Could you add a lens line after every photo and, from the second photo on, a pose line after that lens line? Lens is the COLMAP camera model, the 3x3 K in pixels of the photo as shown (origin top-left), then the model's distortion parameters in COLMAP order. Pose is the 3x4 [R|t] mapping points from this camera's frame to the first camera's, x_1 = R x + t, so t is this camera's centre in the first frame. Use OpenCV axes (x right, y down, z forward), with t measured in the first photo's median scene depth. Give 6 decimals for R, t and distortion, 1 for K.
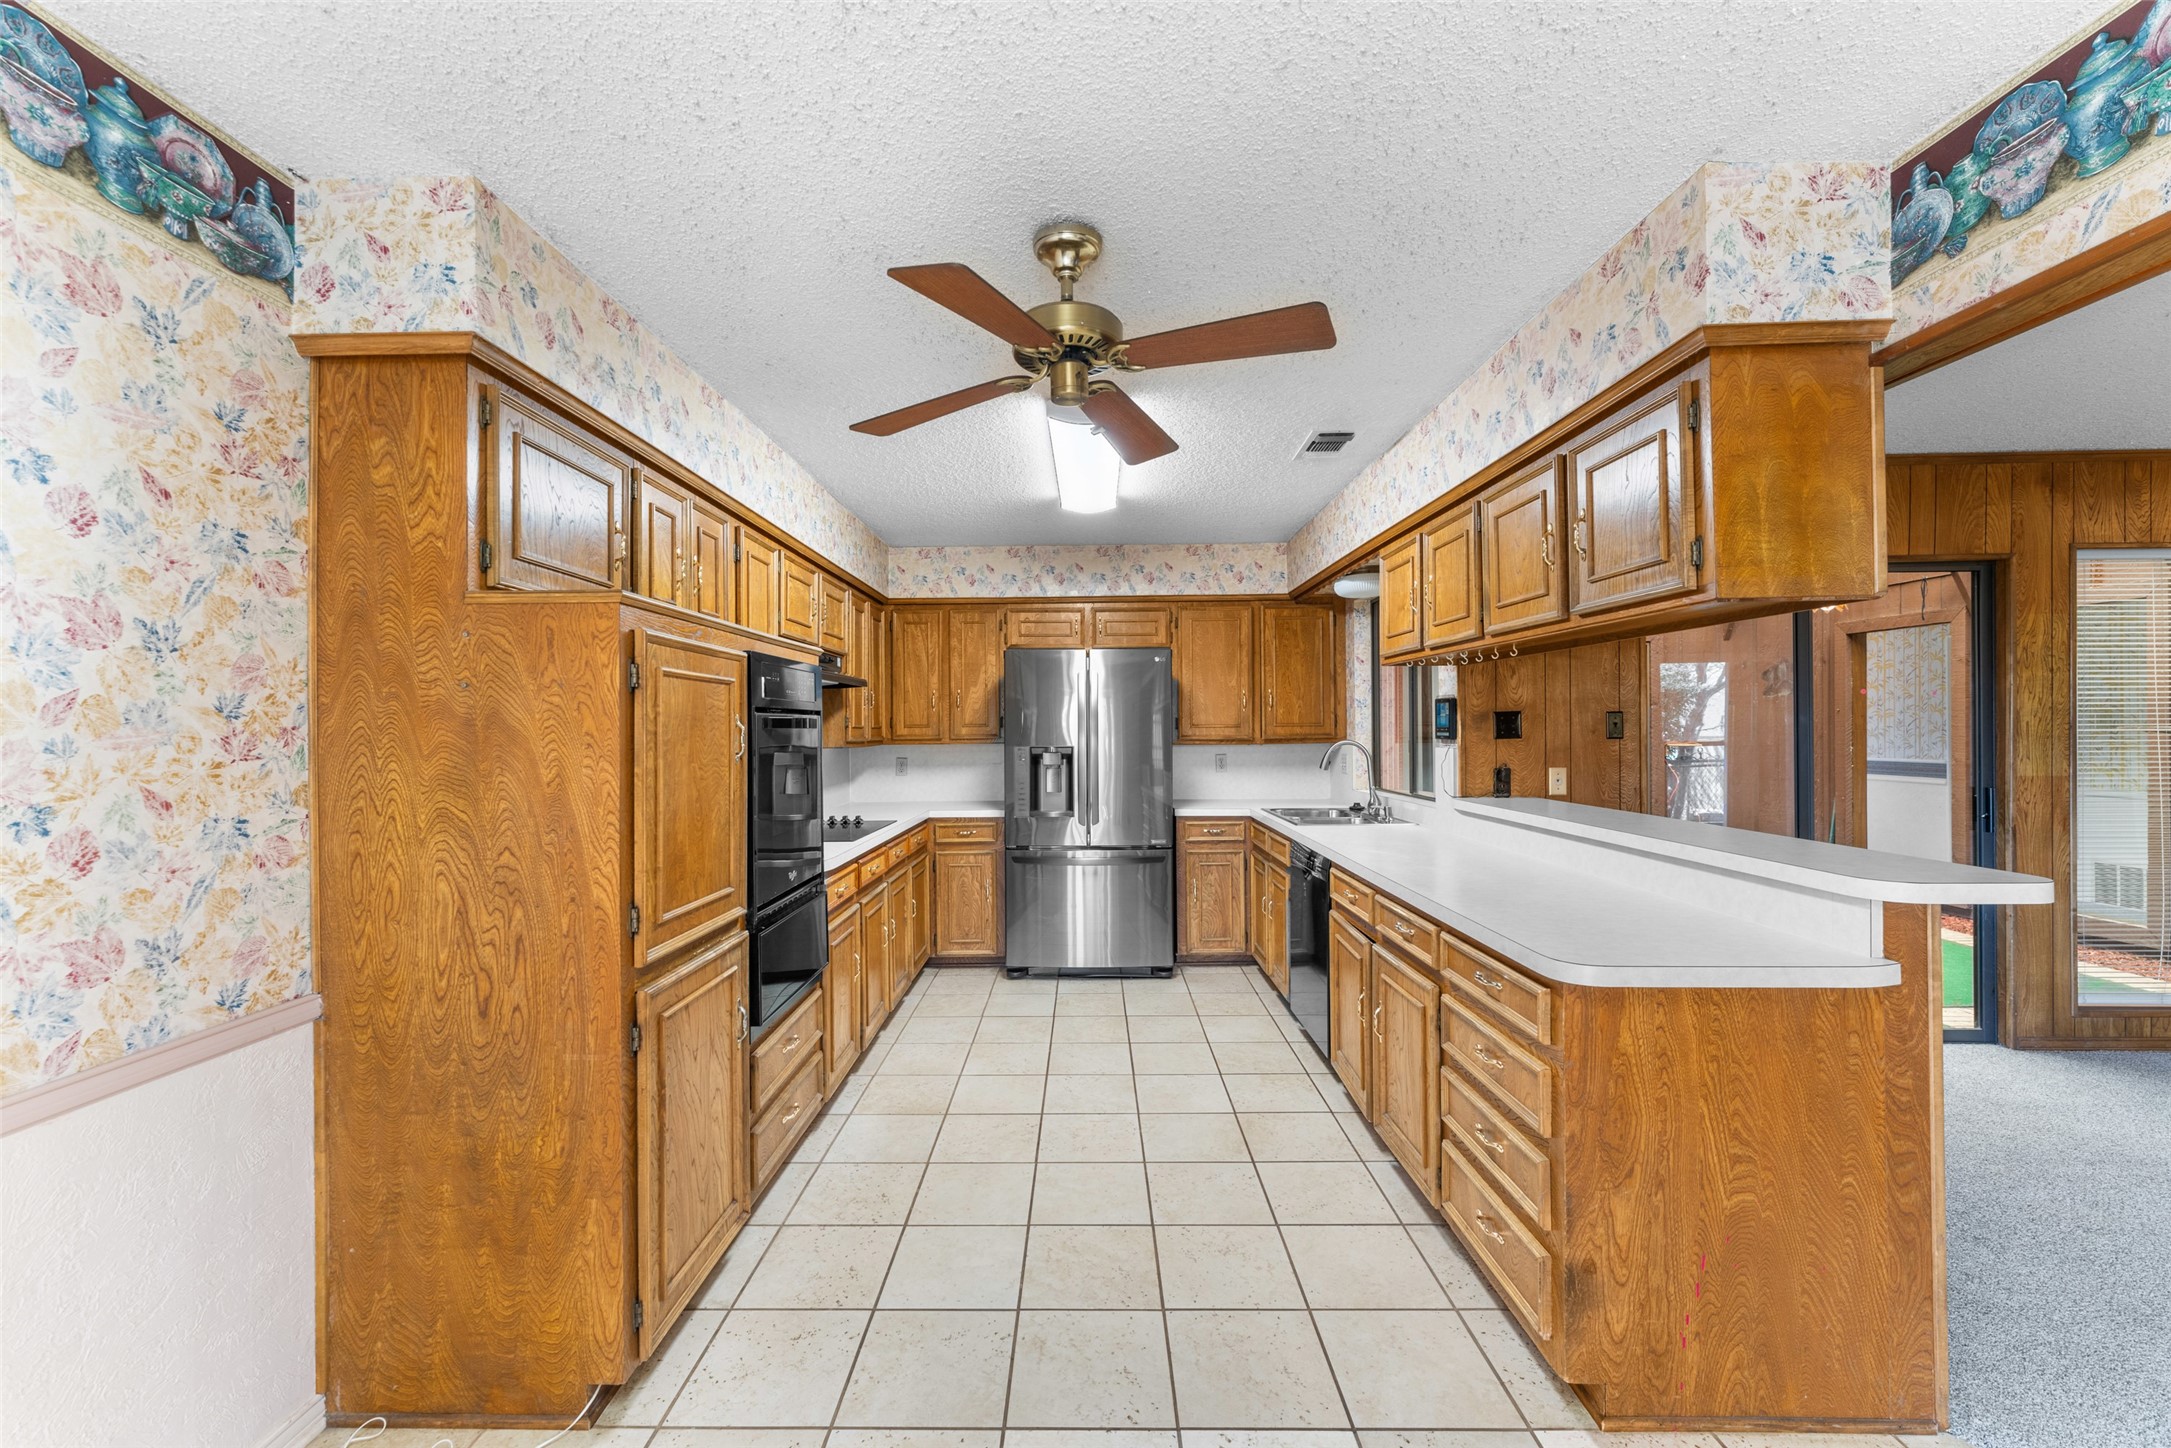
lens RADIAL K [[860.6, 0, 1088.5], [0, 860.6, 729.5], [0, 0, 1]] dist [0.000004, 0.000358]
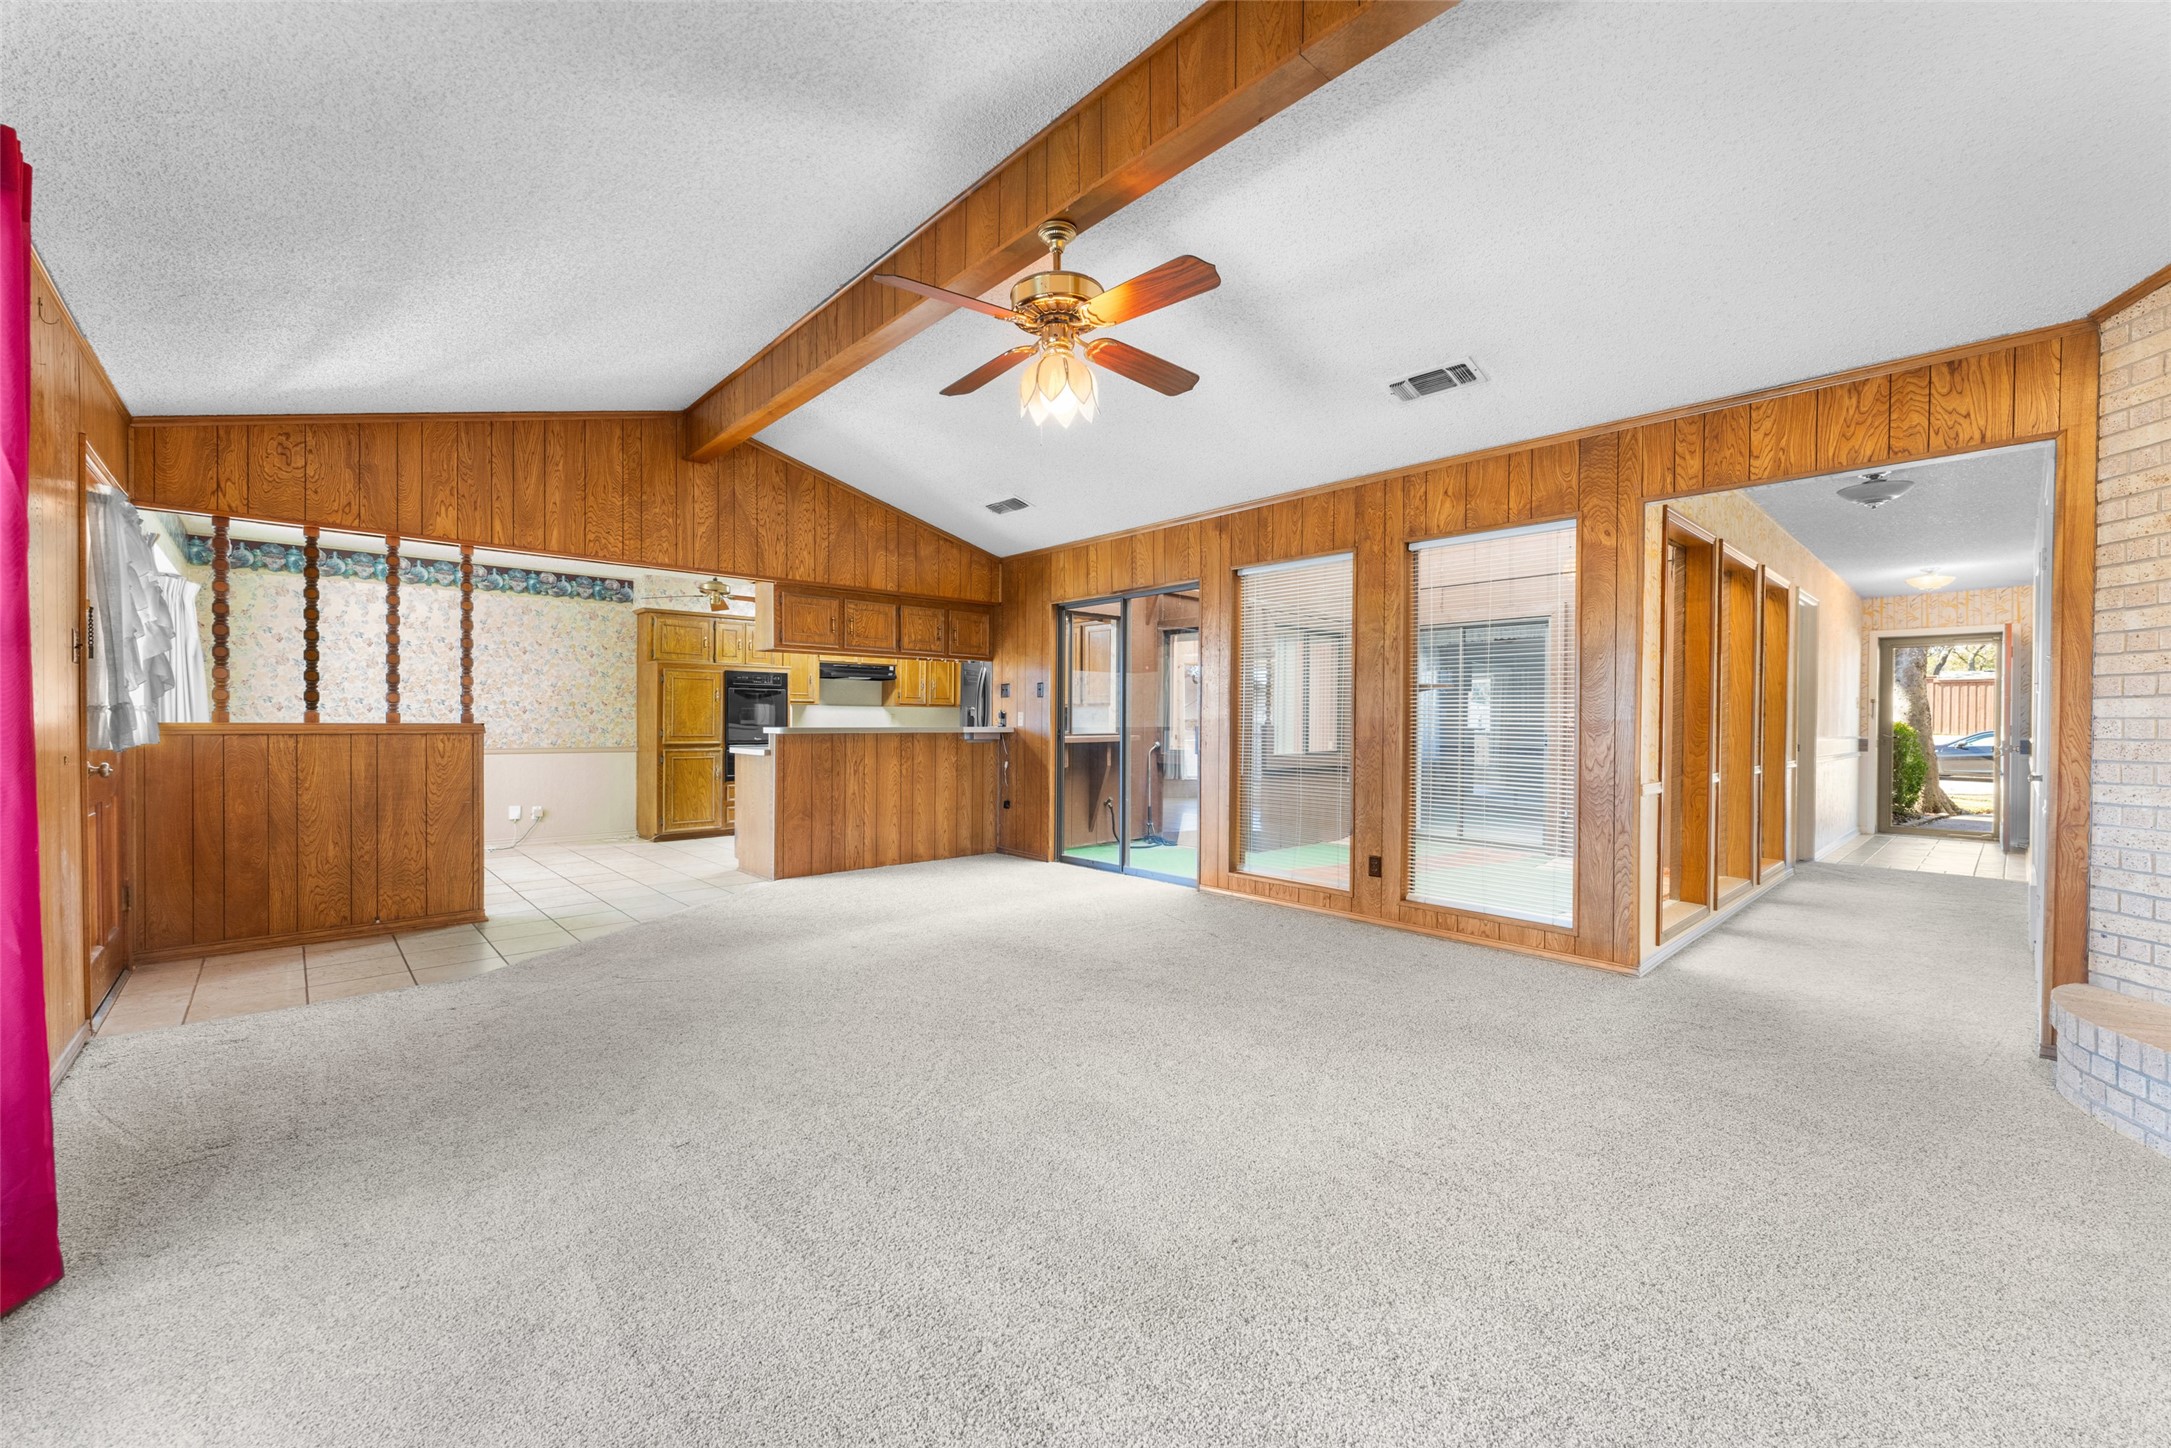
lens RADIAL K [[860.6, 0, 1084.3], [0, 860.6, 724.1], [0, 0, 1]] dist [0.000004, 0.000358]
pose [[0.669424, 0.014284, -0.742743, 4.767725], [-0.011668, 0.999894, 0.008713, 0.121434], [0.742789, 0.002834, 0.669520, -0.394021]]
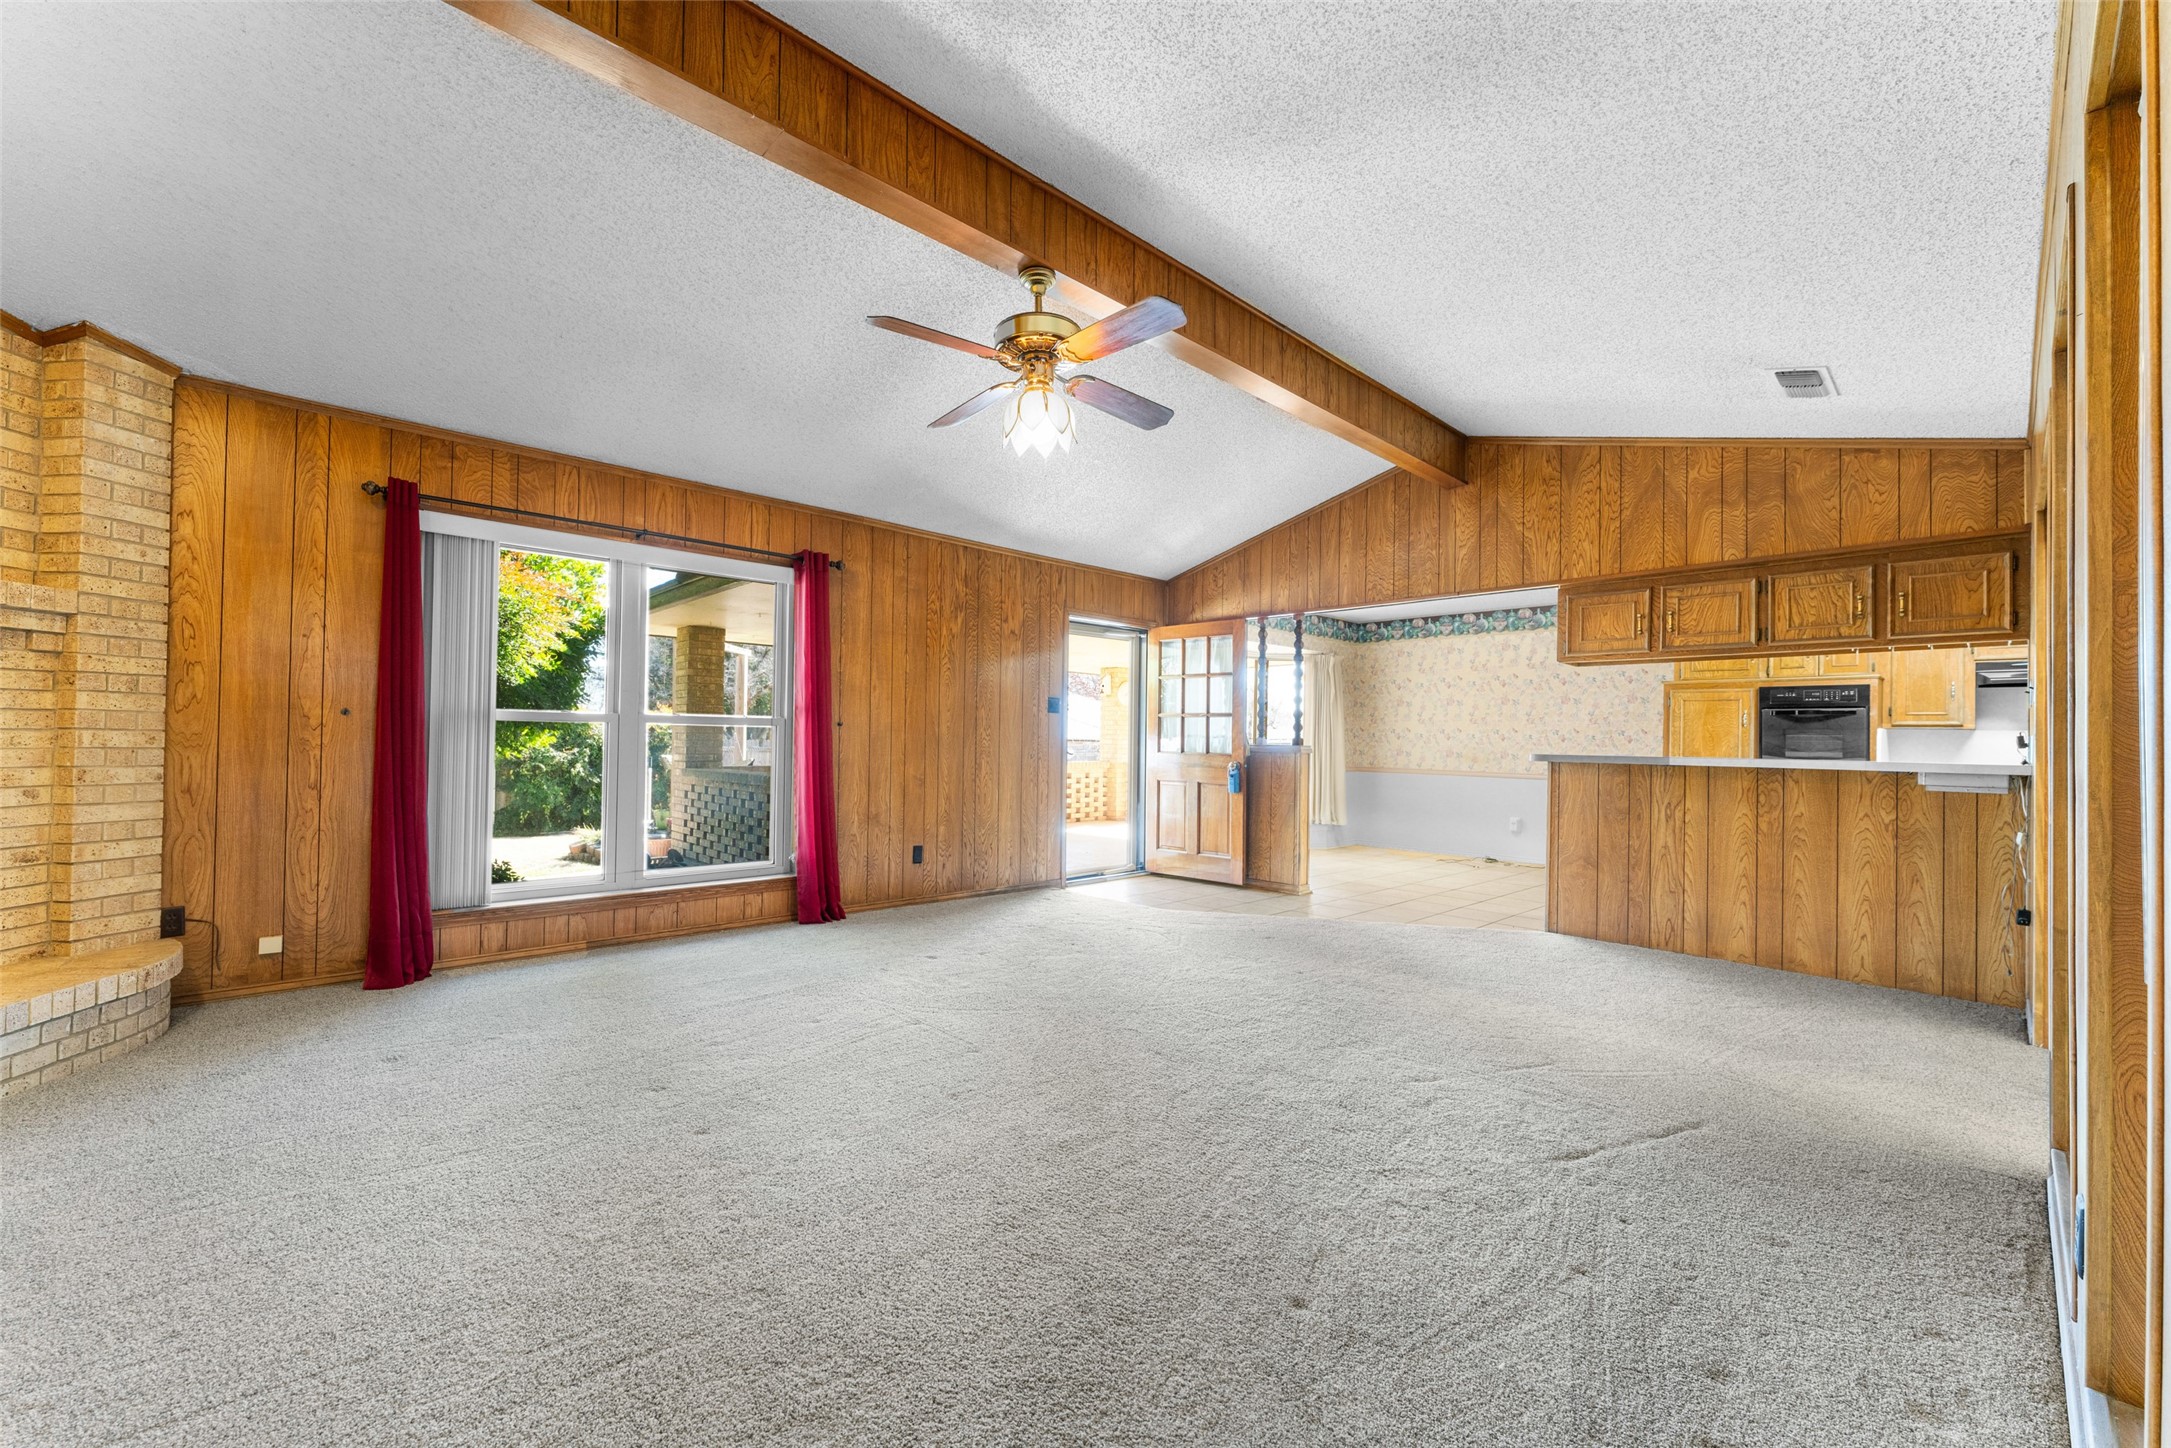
lens RADIAL K [[860.6, 0, 1089.6], [0, 860.6, 731.1], [0, 0, 1]] dist [0.000004, 0.000358]
pose [[-0.735014, -0.011775, -0.677950, 4.499690], [-0.012533, 0.999914, -0.003779, 0.131342], [0.677936, 0.005719, -0.735099, 3.026831]]
